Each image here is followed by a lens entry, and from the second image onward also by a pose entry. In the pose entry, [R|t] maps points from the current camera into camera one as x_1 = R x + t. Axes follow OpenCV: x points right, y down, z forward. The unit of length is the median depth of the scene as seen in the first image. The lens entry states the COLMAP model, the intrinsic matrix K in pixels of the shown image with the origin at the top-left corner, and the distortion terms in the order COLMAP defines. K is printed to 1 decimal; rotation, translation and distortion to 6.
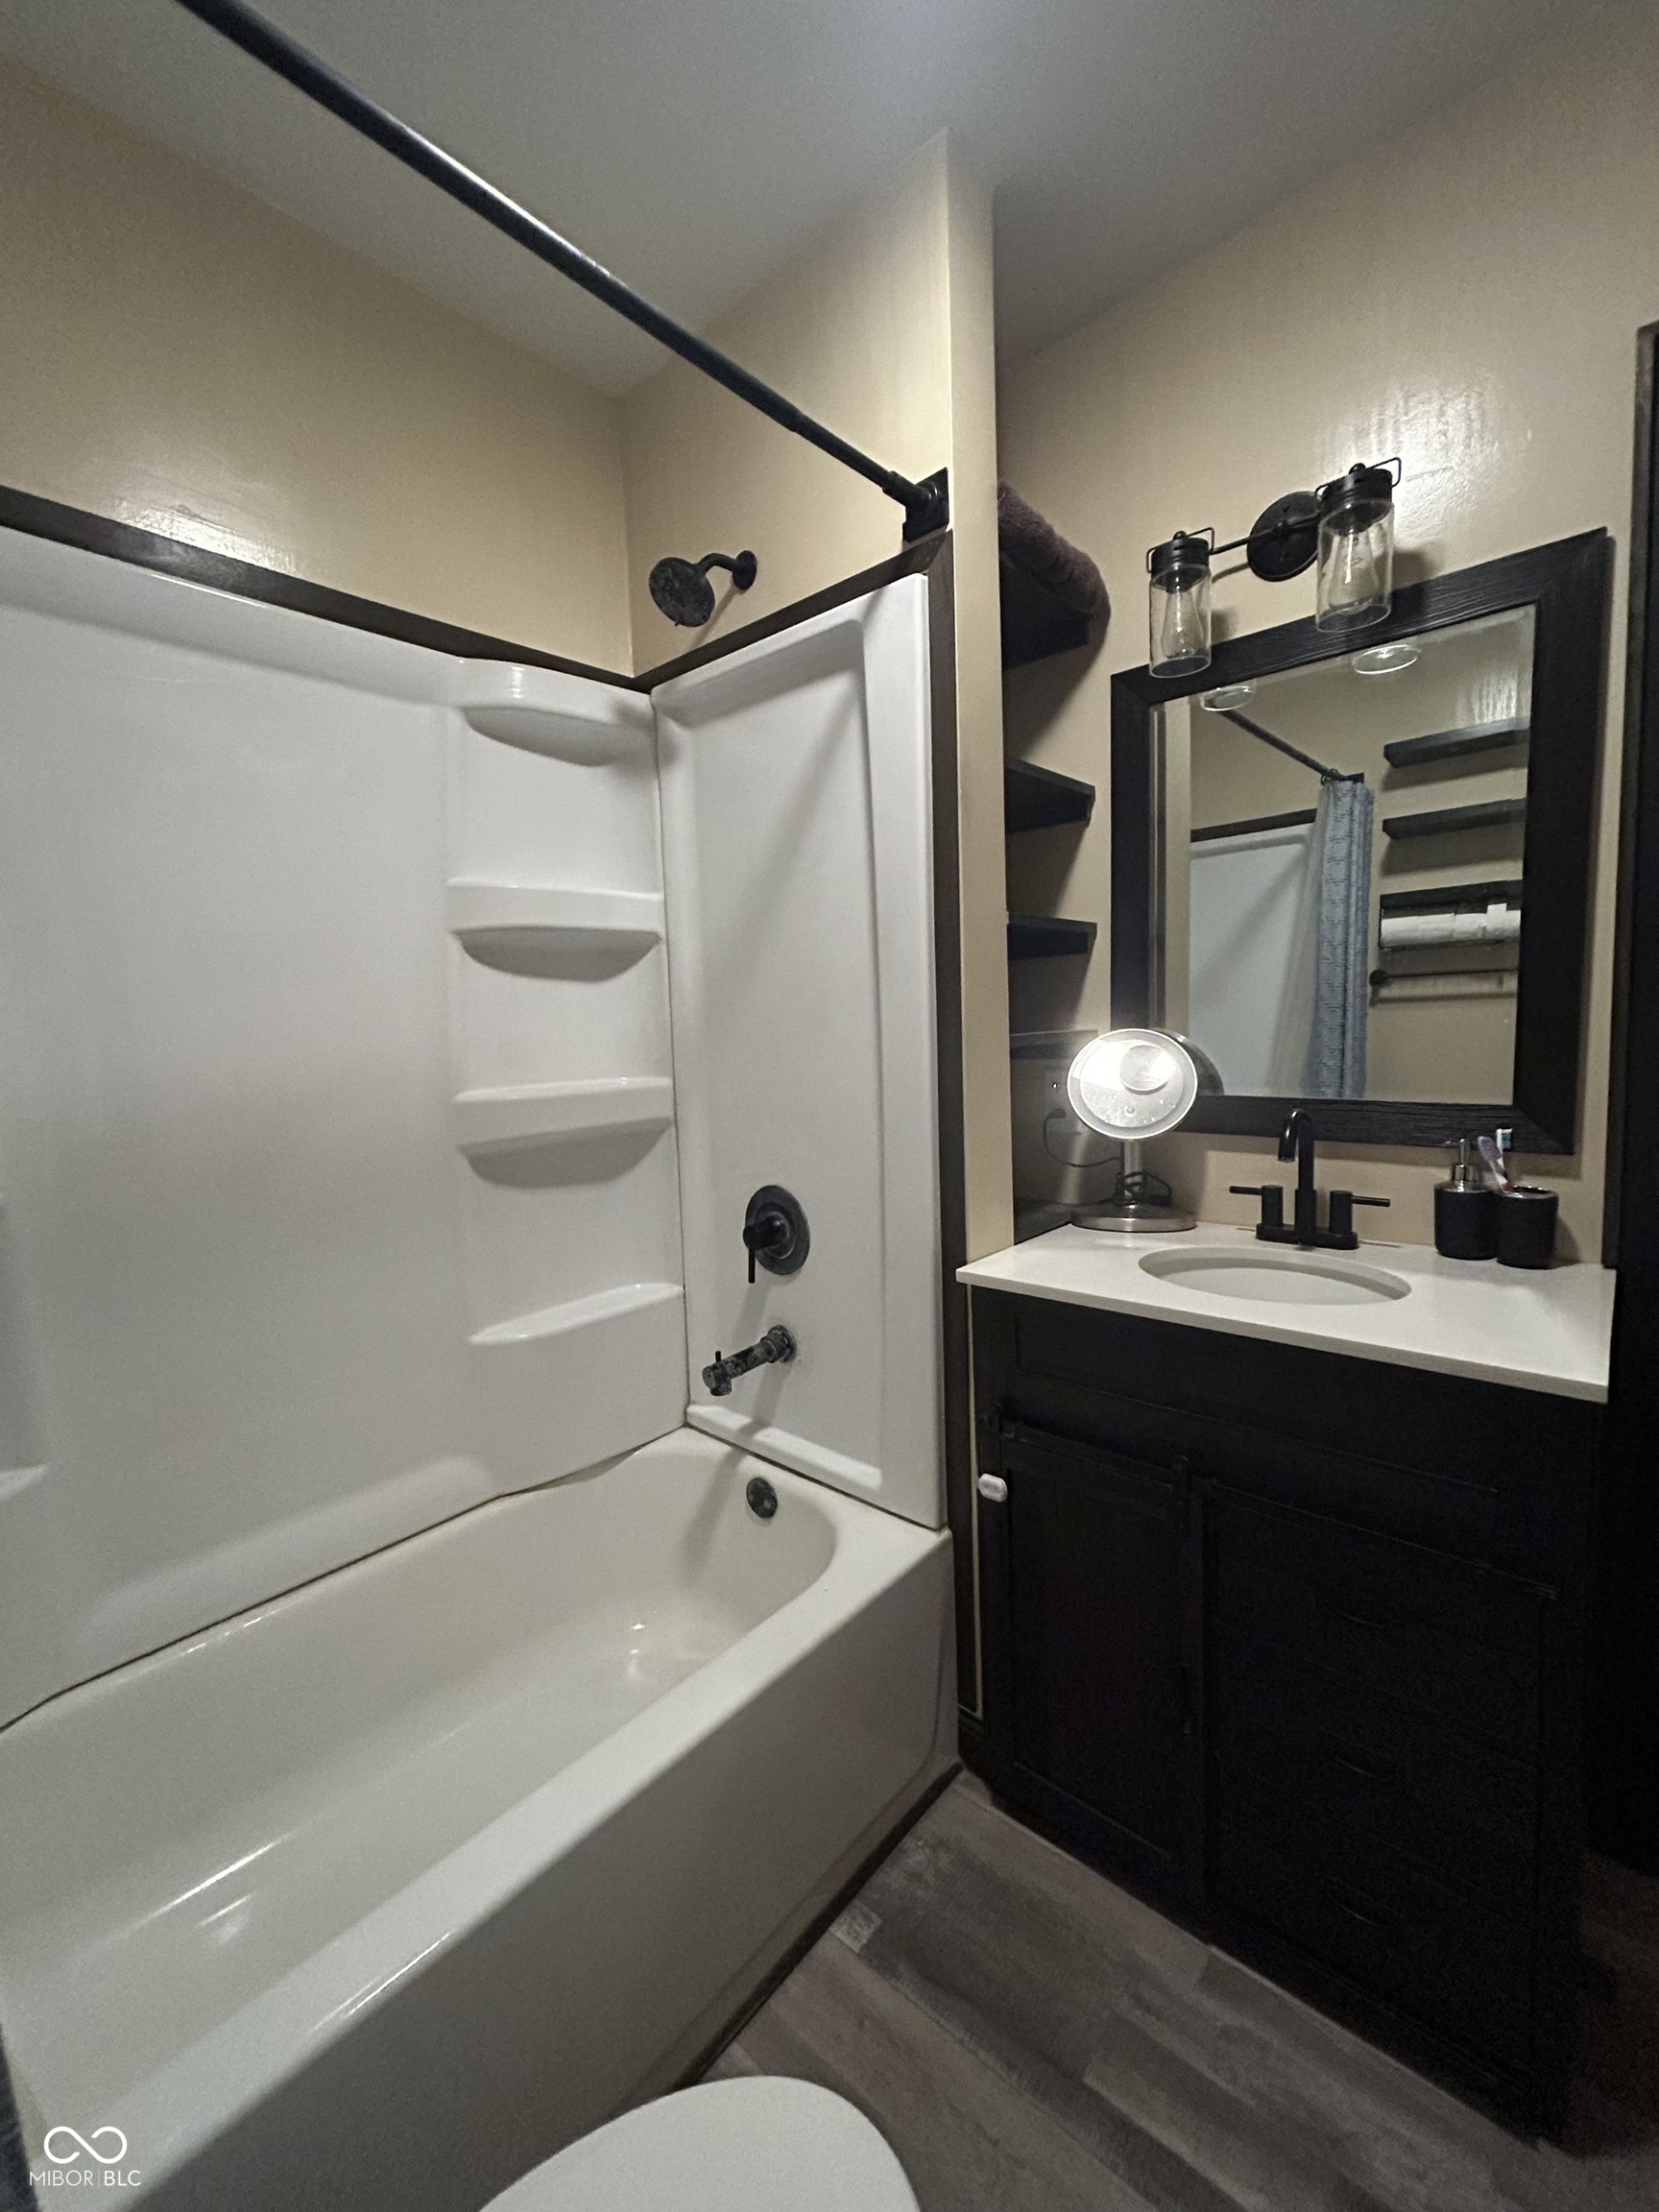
lens RADIAL K [[890.0, 0, 839.7], [0, 890.0, 1115.5], [0, 0, 1]] dist [0.001586, -0.000526]
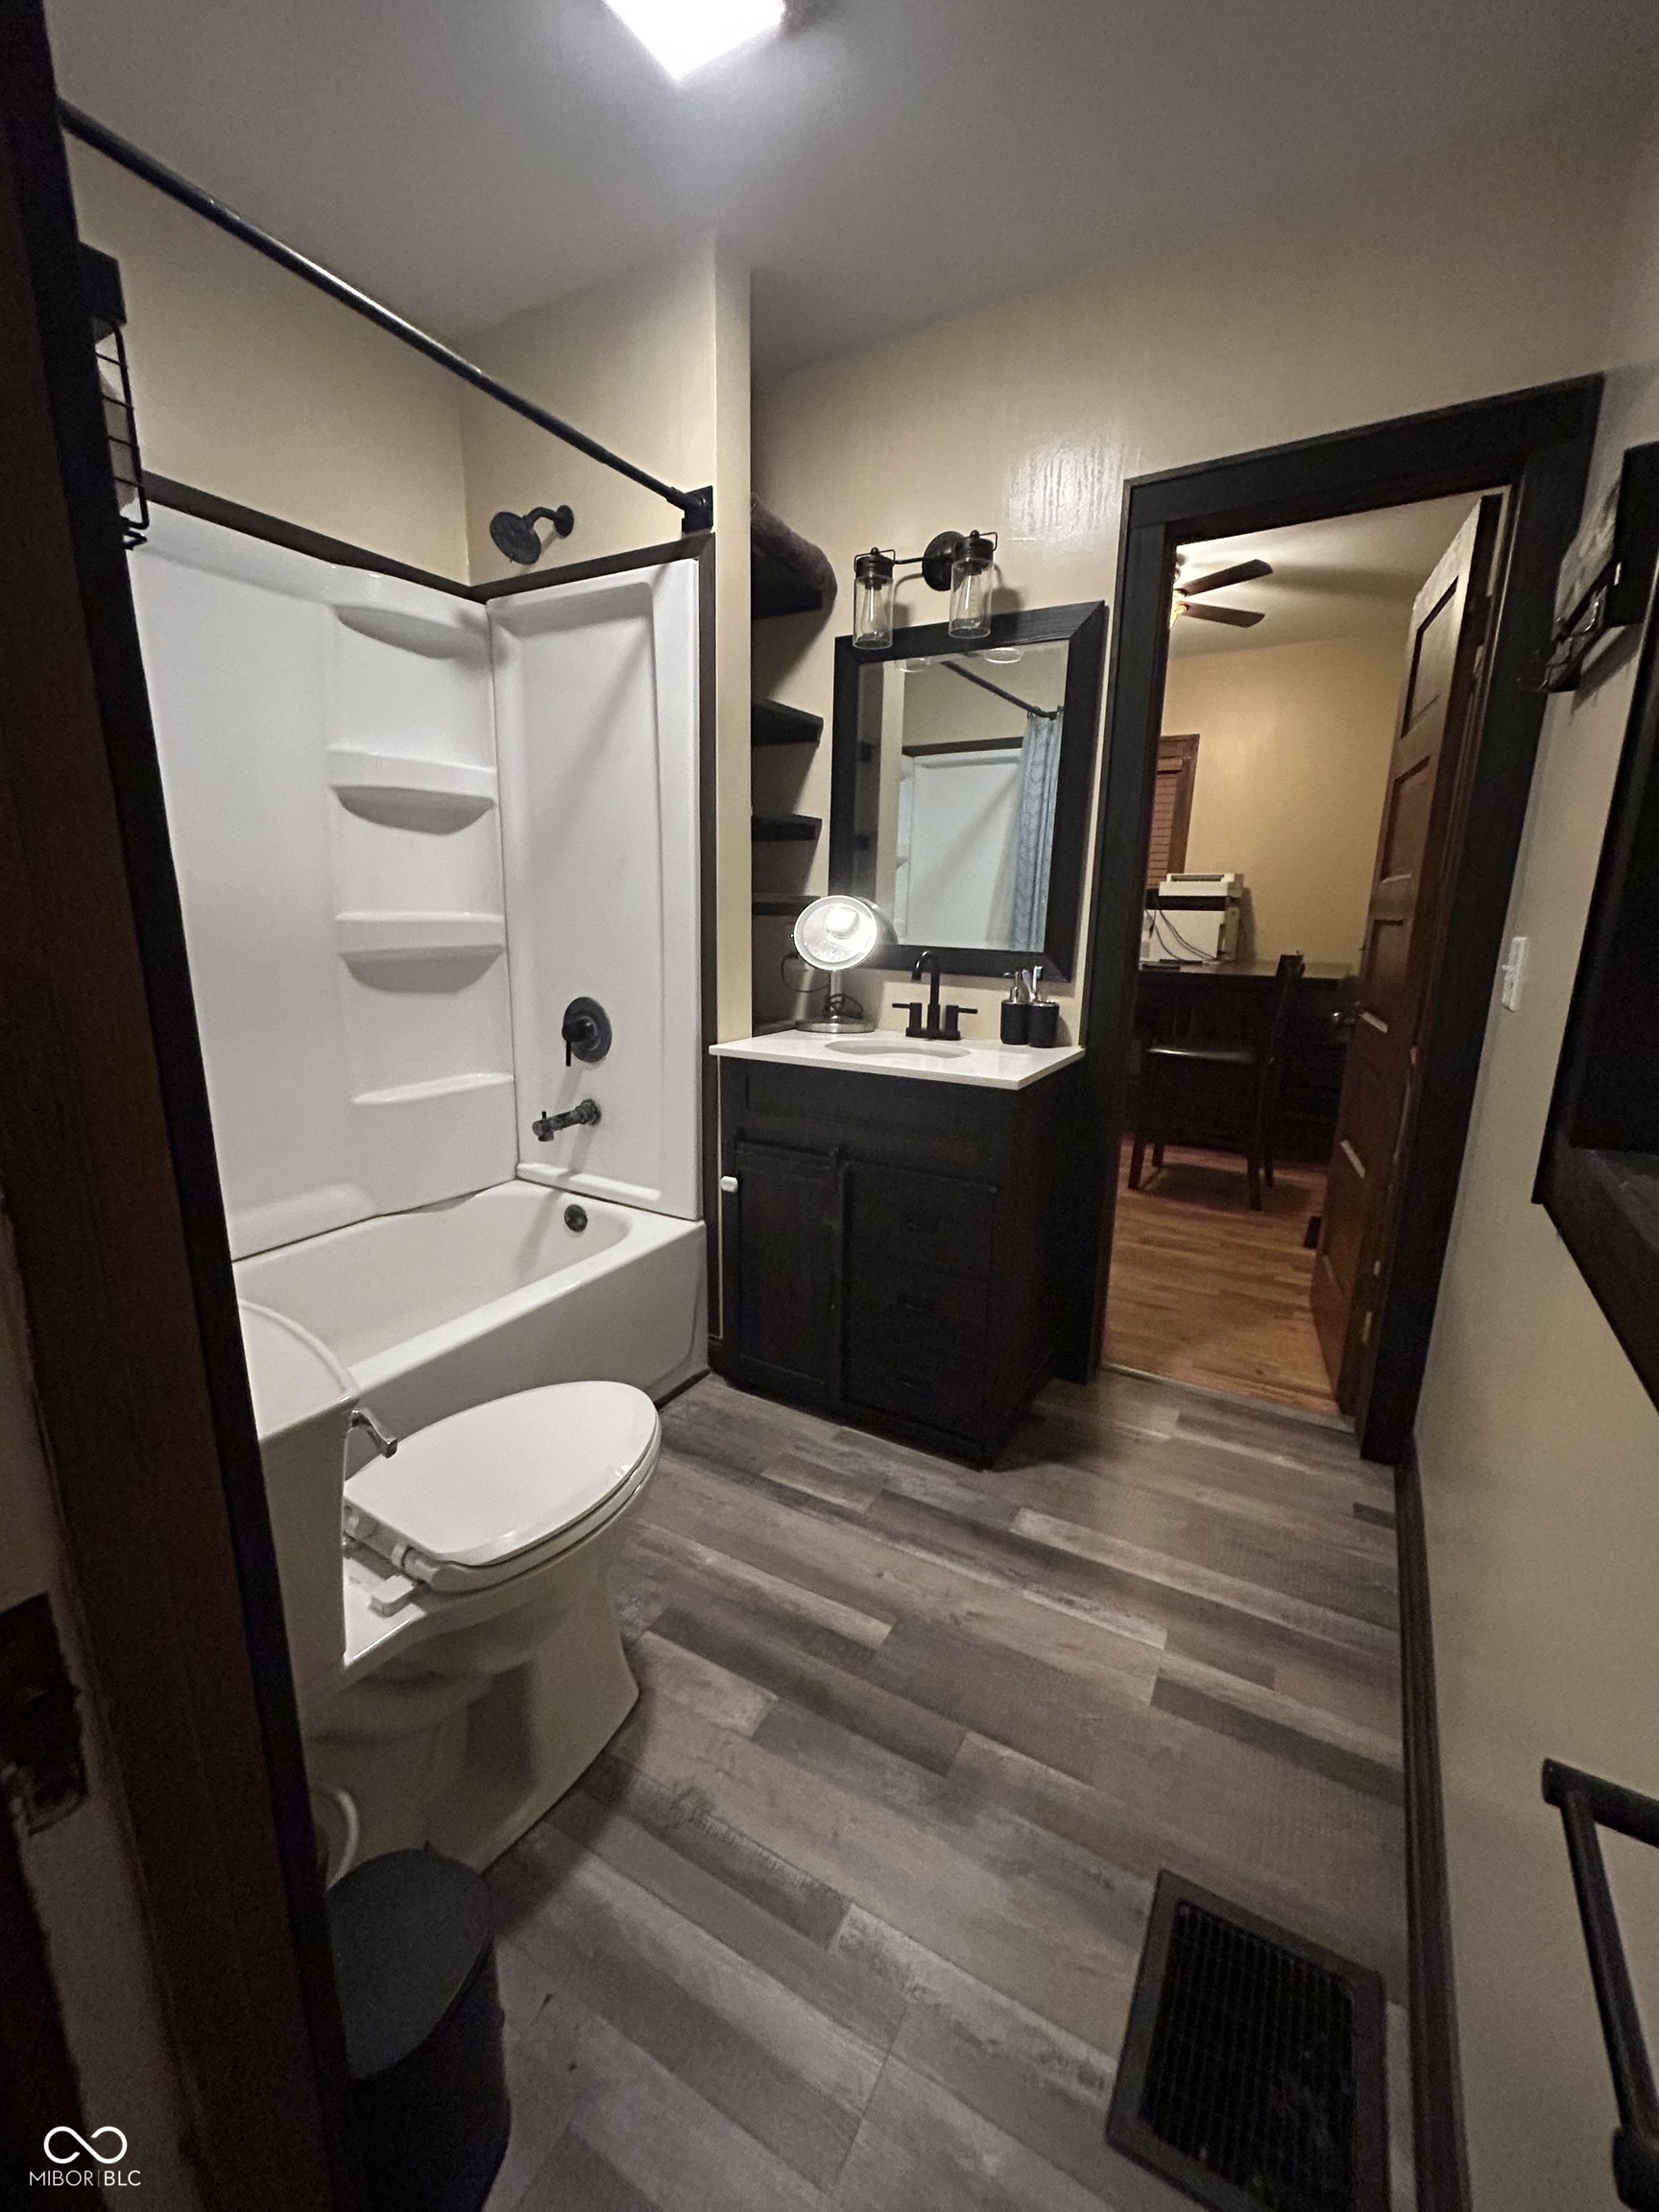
lens RADIAL K [[890.0, 0, 832.8], [0, 890.0, 1112.8], [0, 0, 1]] dist [0.001586, -0.000526]
pose [[0.978973, 0.011320, 0.203676, 0.025371], [-0.037206, 0.991619, 0.123720, 0.080076], [-0.200569, -0.128696, 0.971190, -0.486530]]
